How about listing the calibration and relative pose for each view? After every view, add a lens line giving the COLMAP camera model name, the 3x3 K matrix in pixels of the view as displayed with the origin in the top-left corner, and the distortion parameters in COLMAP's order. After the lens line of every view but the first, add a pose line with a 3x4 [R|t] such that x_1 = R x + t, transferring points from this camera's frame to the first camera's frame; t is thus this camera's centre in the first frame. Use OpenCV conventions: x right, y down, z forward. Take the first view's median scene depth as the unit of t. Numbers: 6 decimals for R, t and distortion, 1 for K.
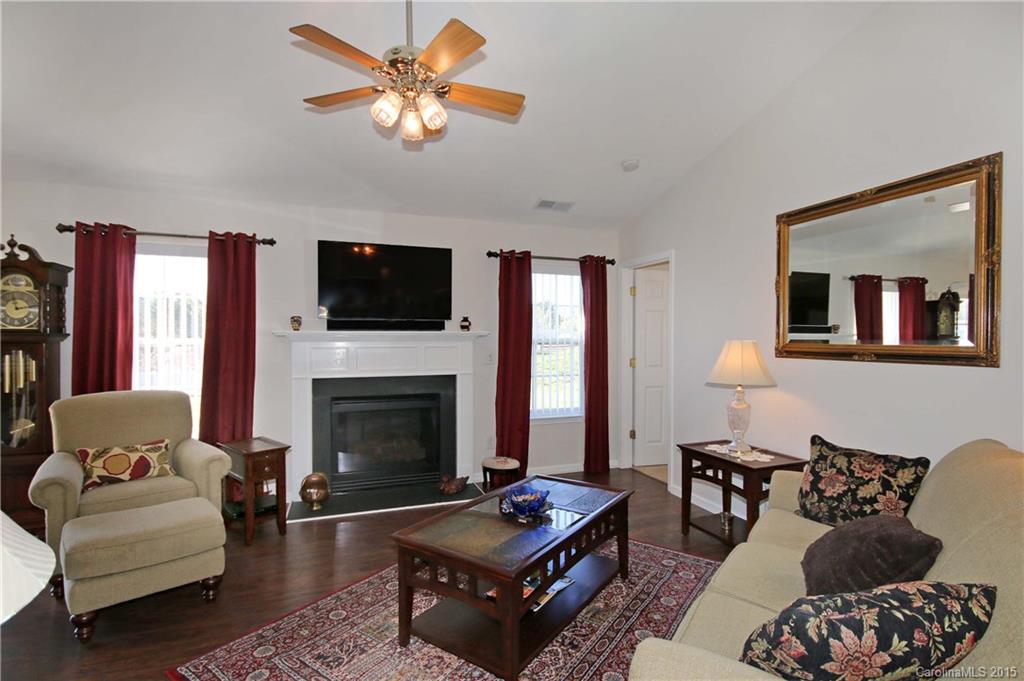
lens RADIAL K [[506.1, 0, 540.2], [0, 506.1, 341.2], [0, 0, 1]] dist [0.003001, 0.000219]
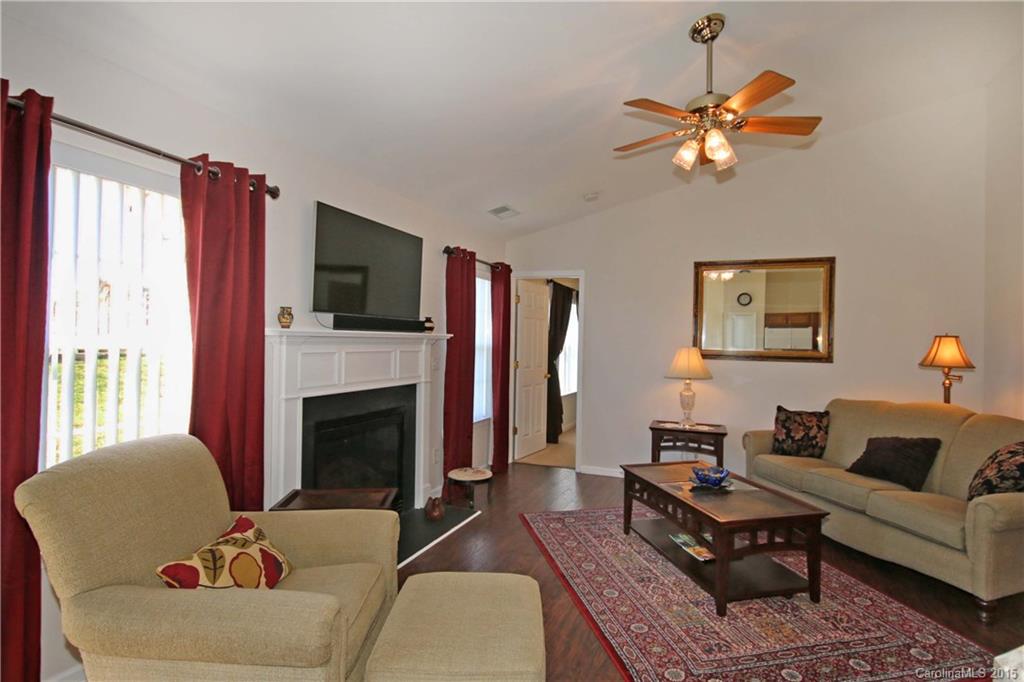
lens RADIAL K [[506.1, 0, 540.2], [0, 506.1, 341.7], [0, 0, 1]] dist [0.003001, 0.000219]
pose [[0.662068, 0.011470, 0.749356, -0.868330], [-0.013935, 0.999898, -0.002994, -0.006574], [-0.749314, -0.008460, 0.662161, 0.340240]]
